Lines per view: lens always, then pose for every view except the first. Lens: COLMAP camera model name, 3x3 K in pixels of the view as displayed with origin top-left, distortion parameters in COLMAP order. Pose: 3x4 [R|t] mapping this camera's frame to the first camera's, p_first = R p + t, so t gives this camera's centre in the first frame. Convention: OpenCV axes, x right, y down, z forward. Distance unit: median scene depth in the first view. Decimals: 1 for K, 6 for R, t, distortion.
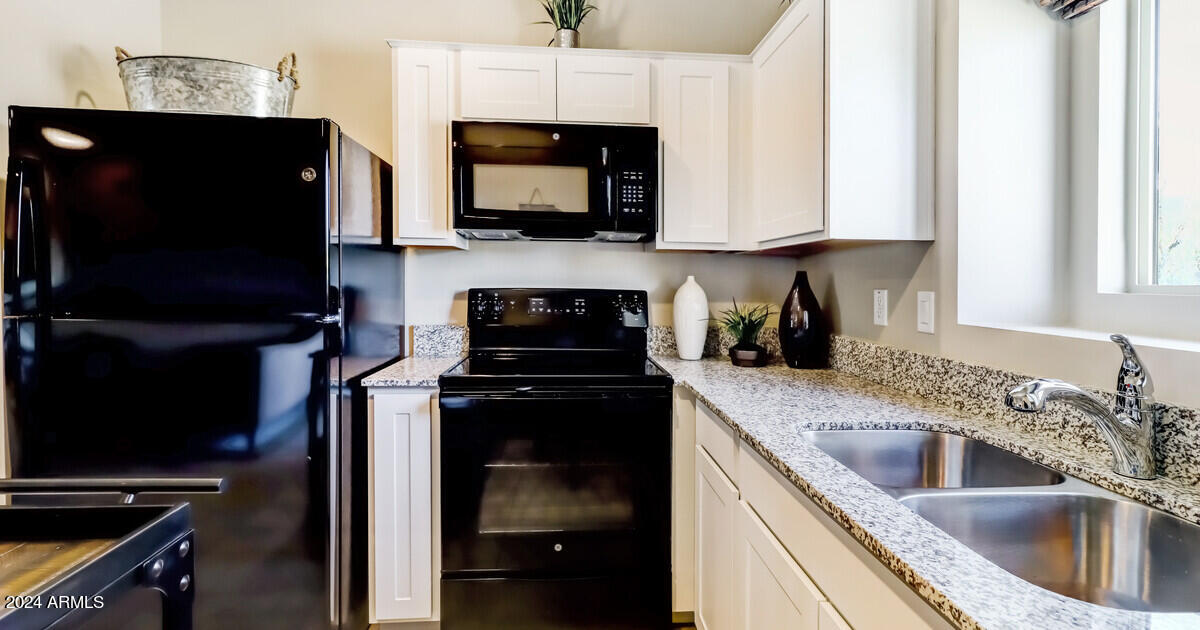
lens RADIAL K [[570.3, 0, 614.1], [0, 570.3, 270.0], [0, 0, 1]] dist [-0.001116, 0.001648]
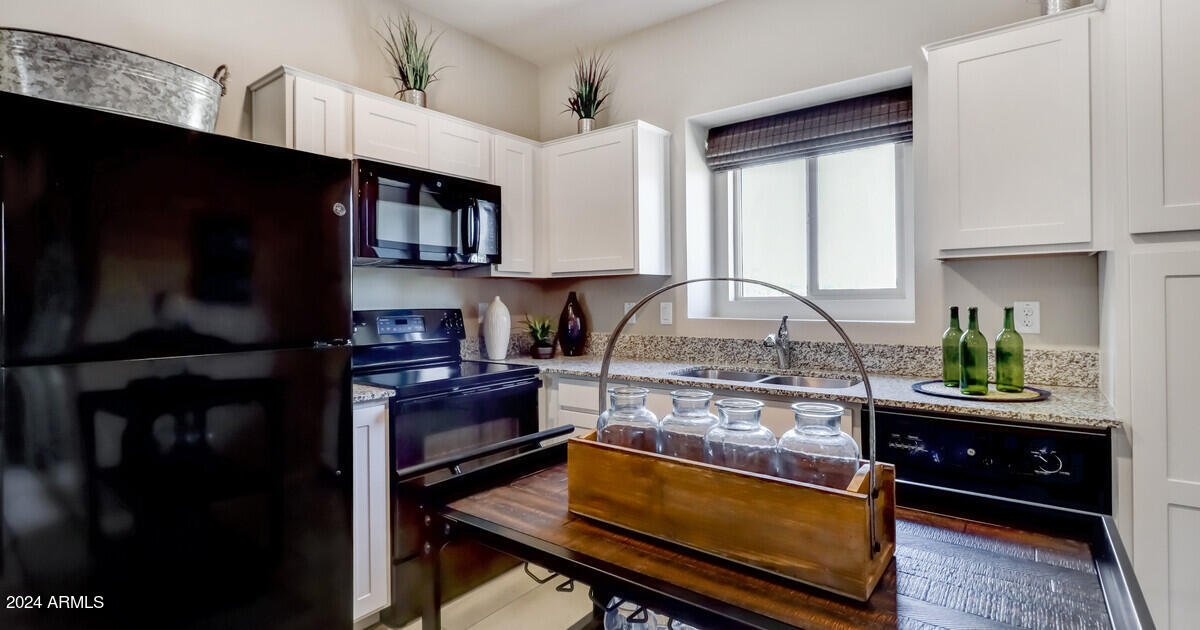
lens RADIAL K [[570.3, 0, 574.2], [0, 570.3, 280.7], [0, 0, 1]] dist [-0.001116, 0.001648]
pose [[0.692296, 0.000757, 0.721613, -0.899146], [0.009019, 0.999912, -0.009701, -0.015587], [-0.721557, 0.013224, 0.692229, -0.063684]]
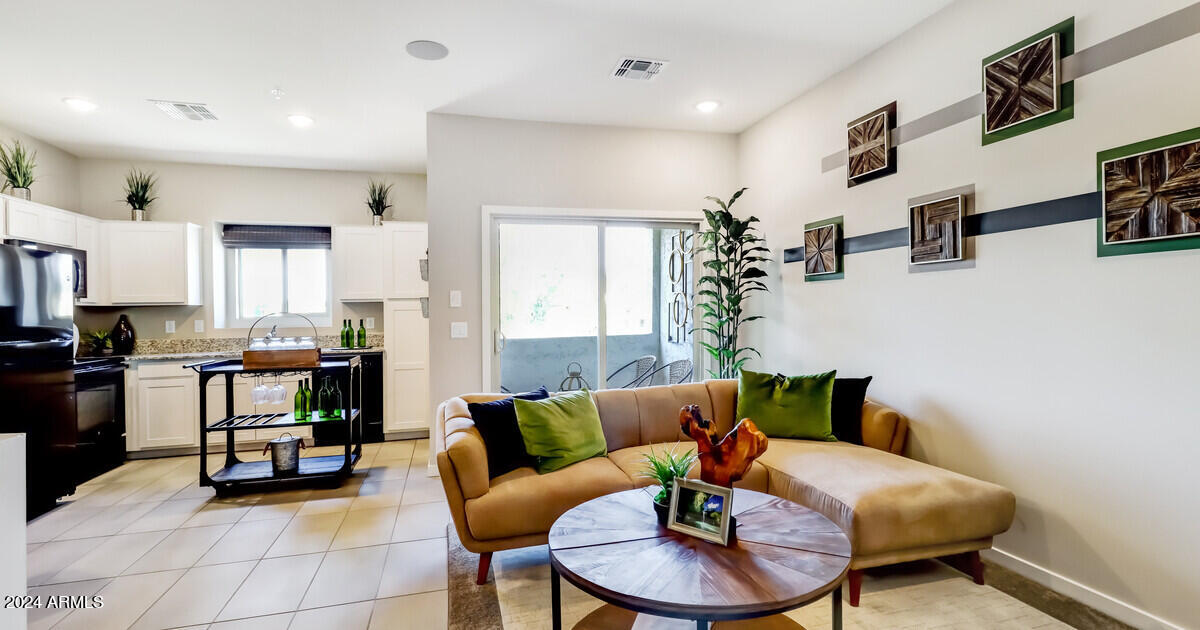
lens RADIAL K [[570.3, 0, 630.0], [0, 570.3, 322.7], [0, 0, 1]] dist [-0.001116, 0.001648]
pose [[-0.225256, -0.034829, 0.973677, -2.949383], [-0.003870, 0.999385, 0.034853, -0.066511], [-0.974292, 0.004083, -0.225252, -0.639977]]
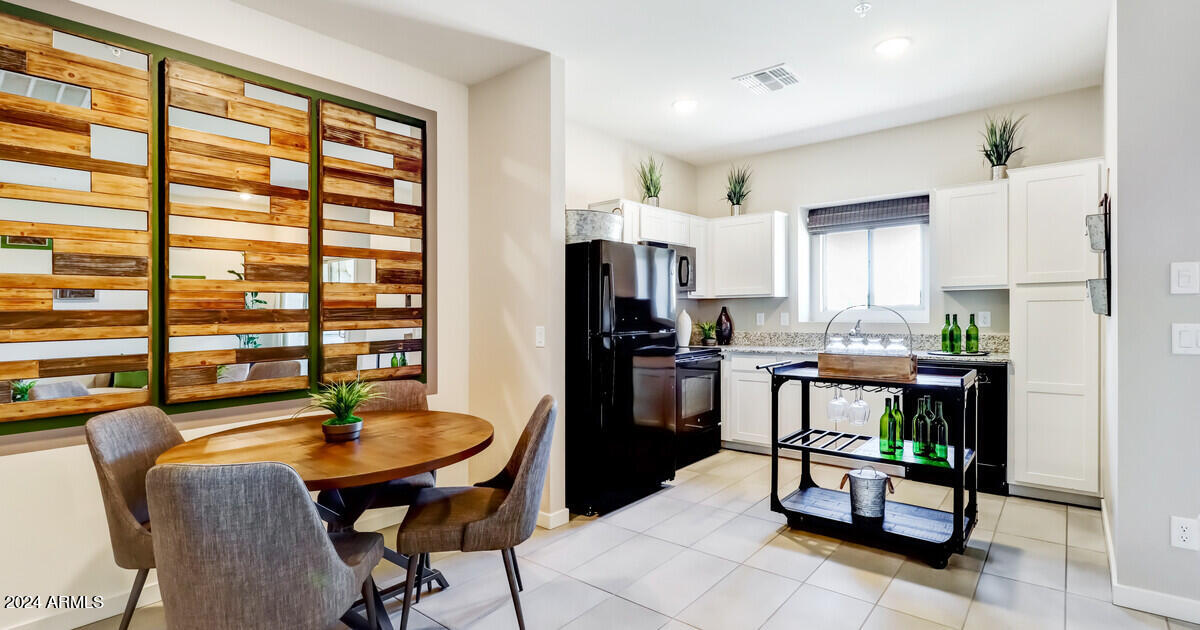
lens RADIAL K [[570.3, 0, 588.2], [0, 570.3, 304.4], [0, 0, 1]] dist [-0.001116, 0.001648]
pose [[0.705772, -0.018710, 0.708192, -2.235522], [0.013934, 0.999824, 0.012527, -0.057729], [-0.708302, 0.001027, 0.705909, -0.425169]]
